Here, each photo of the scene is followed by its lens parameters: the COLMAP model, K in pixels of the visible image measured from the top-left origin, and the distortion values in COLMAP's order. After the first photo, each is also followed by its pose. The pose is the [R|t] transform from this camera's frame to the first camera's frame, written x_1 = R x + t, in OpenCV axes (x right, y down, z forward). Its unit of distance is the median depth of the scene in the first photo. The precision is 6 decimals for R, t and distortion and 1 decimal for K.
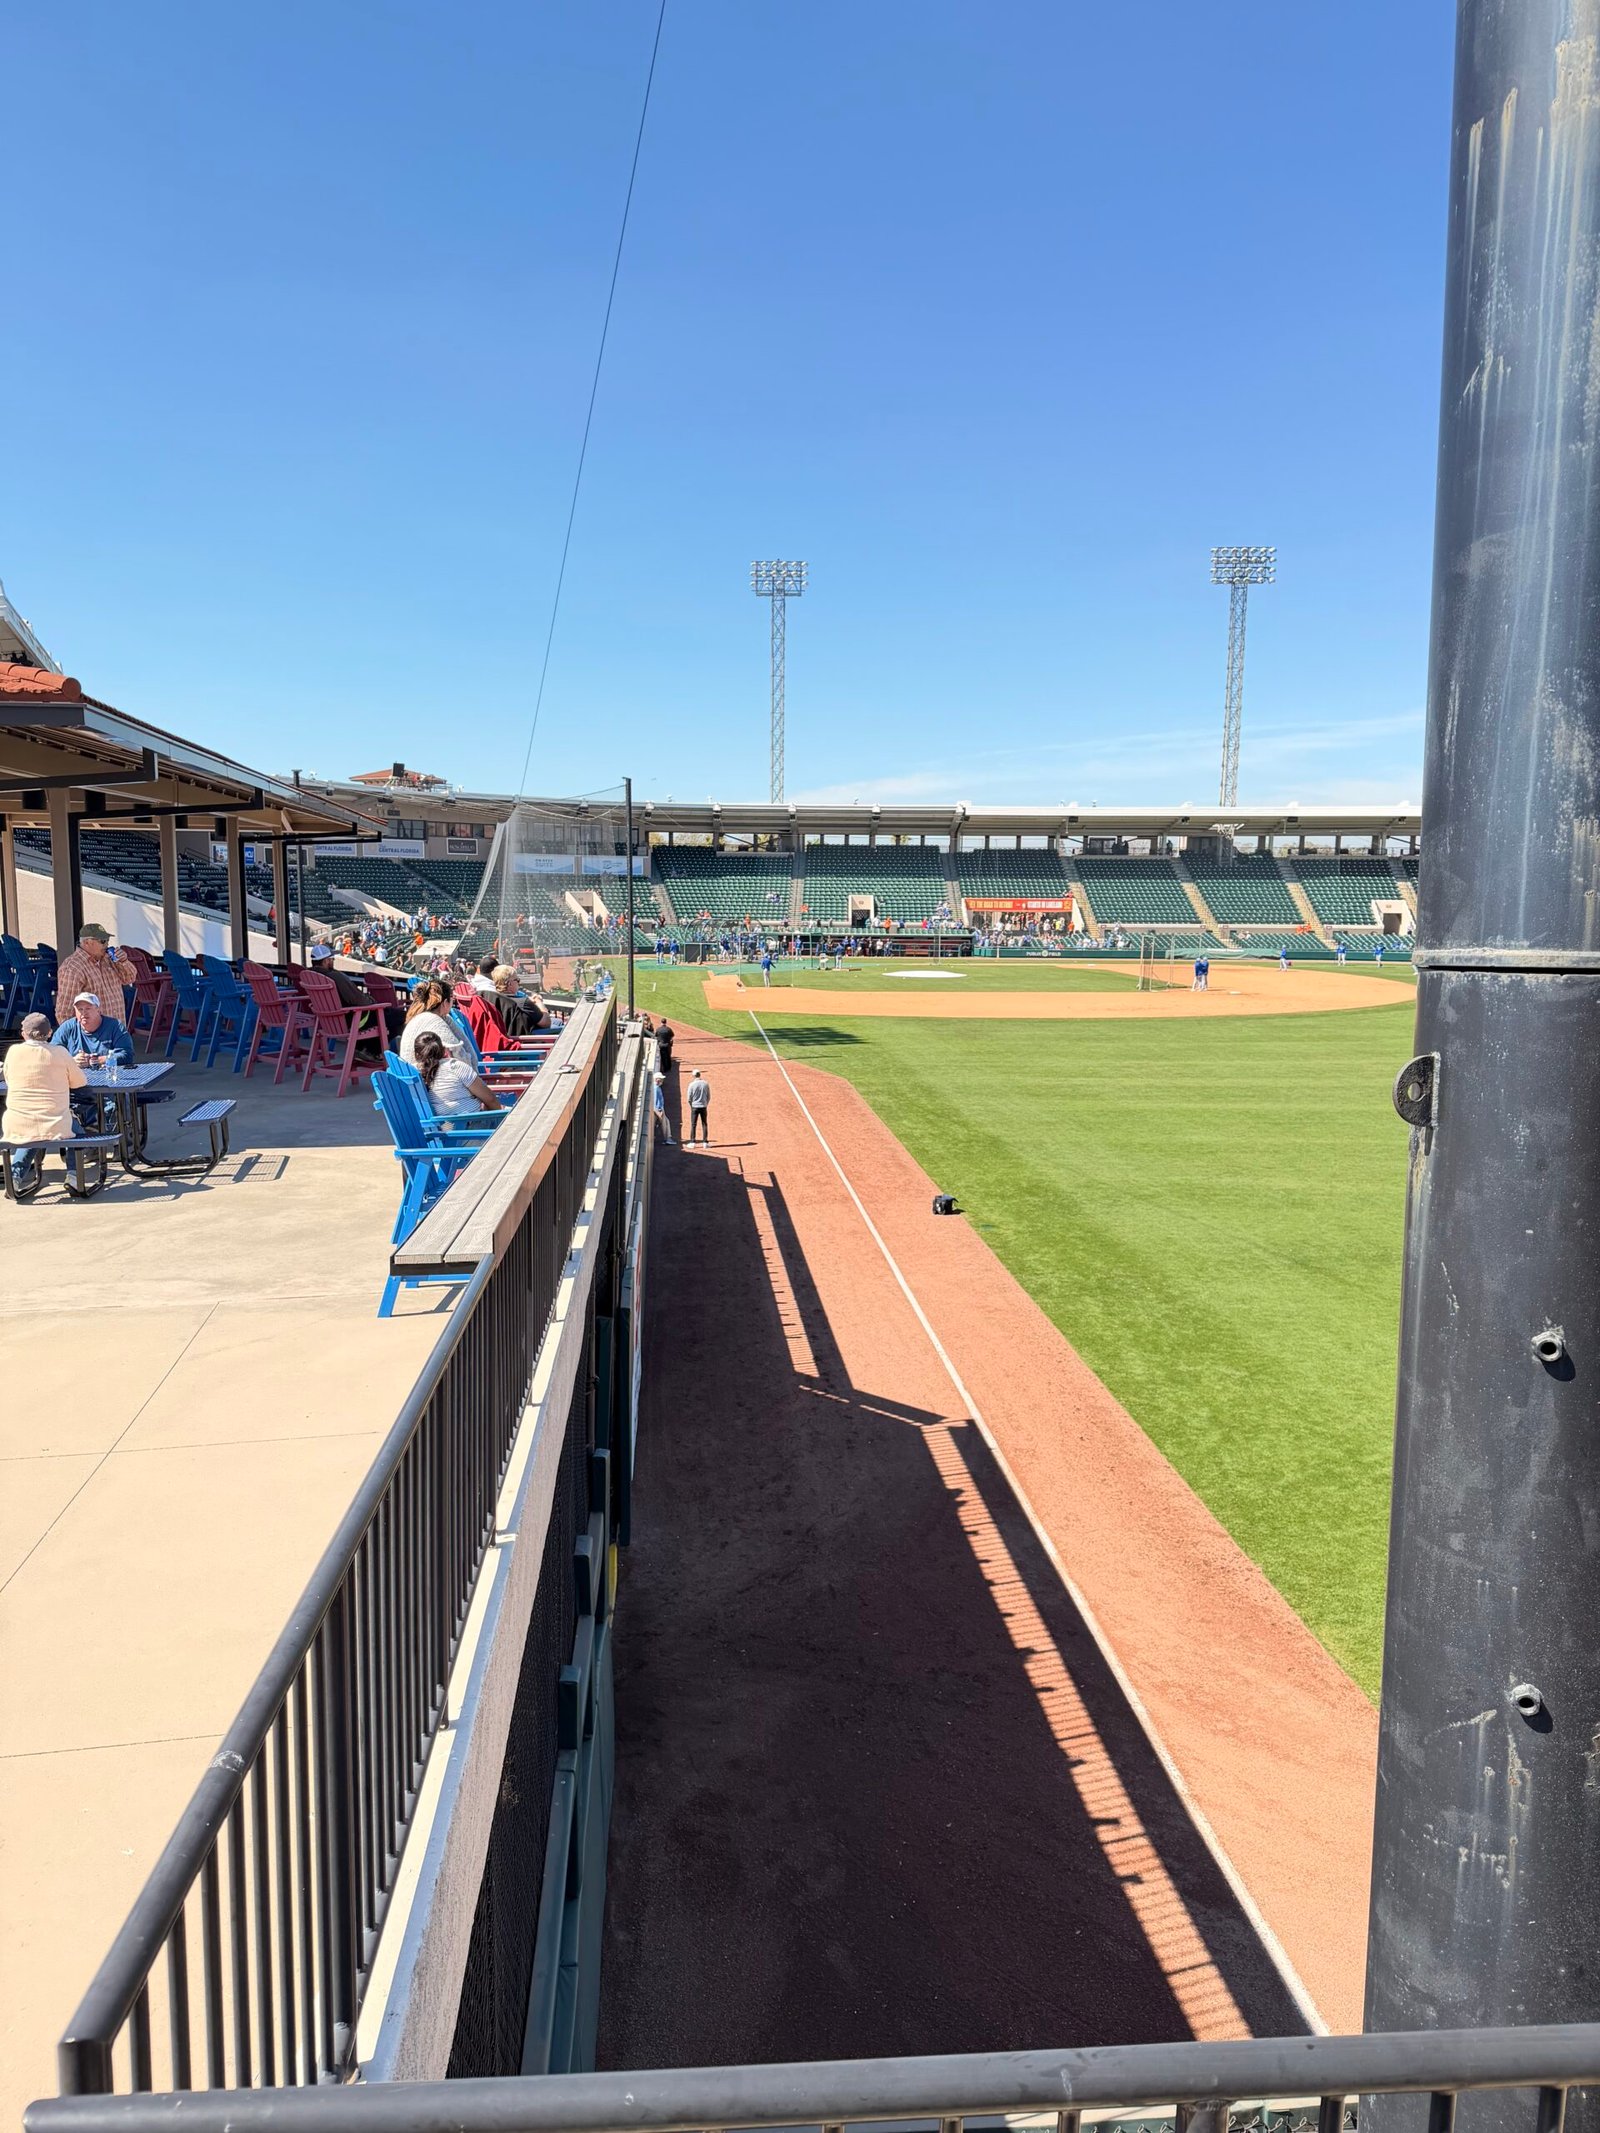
lens RADIAL K [[1438.4, 0, 800.0], [0, 1438.4, 1066.5], [0, 0, 1]] dist [0.176732, -0.056400]
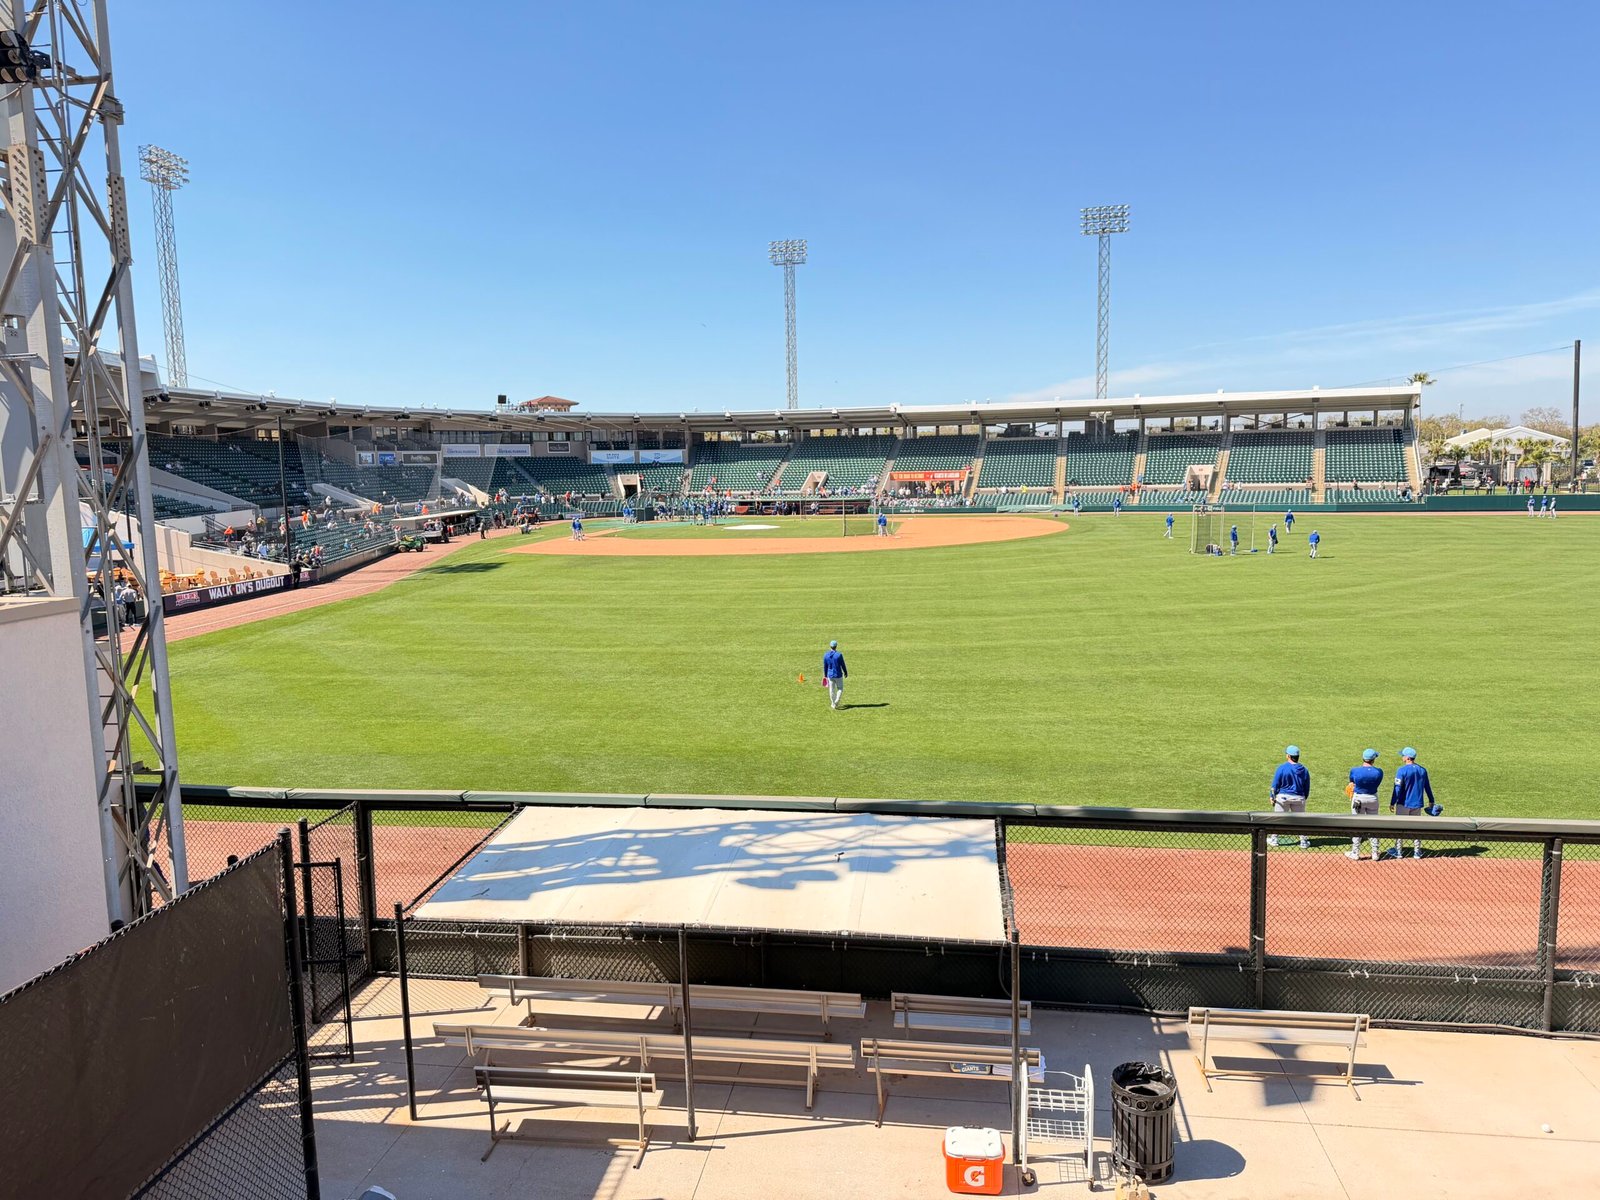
lens RADIAL K [[1068.3, 0, 821.9], [0, 1068.3, 602.9], [0, 0, 1]] dist [0.097769, -0.134785]
pose [[0.978357, -0.004397, -0.206880, 2.216544], [0.005202, 0.999981, 0.003349, 0.054474], [0.206861, -0.004352, 0.978361, -0.215399]]
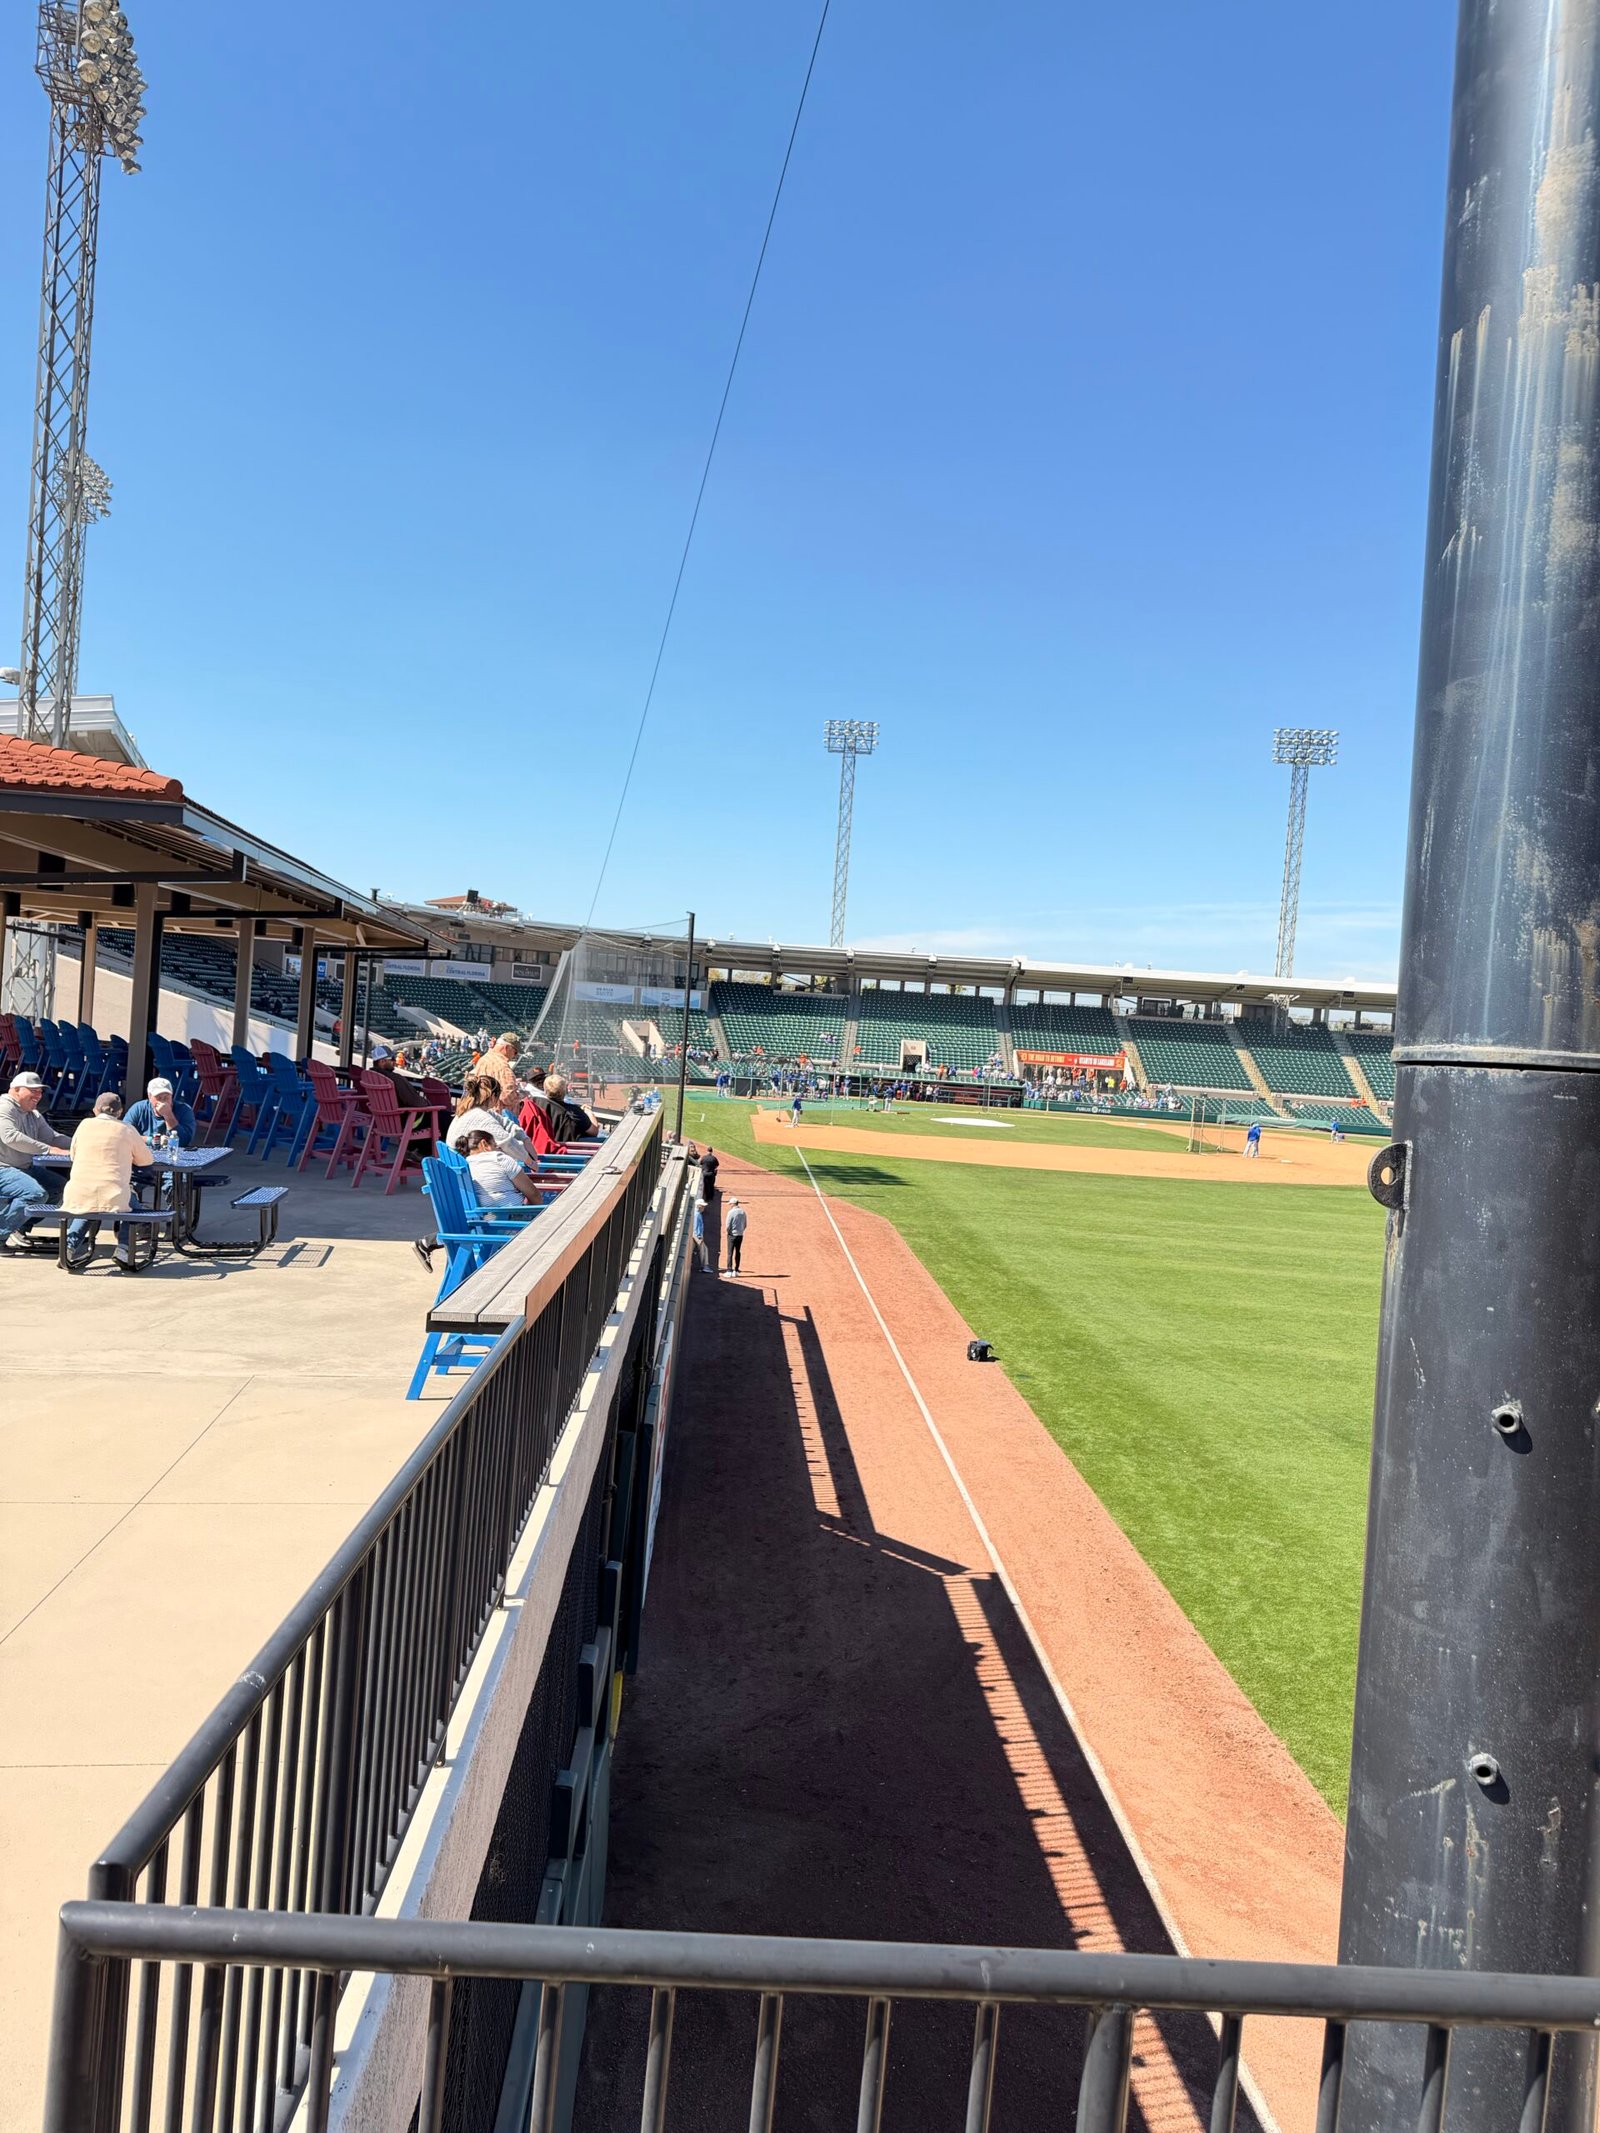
lens RADIAL K [[1437.7, 0, 810.6], [0, 1437.7, 1072.4], [0, 0, 1]] dist [0.178409, -0.003135]
pose [[0.997798, 0.059862, -0.028550, 0.003717], [-0.062278, 0.993718, -0.092982, 0.011737], [0.022804, 0.094555, 0.995258, -0.014896]]
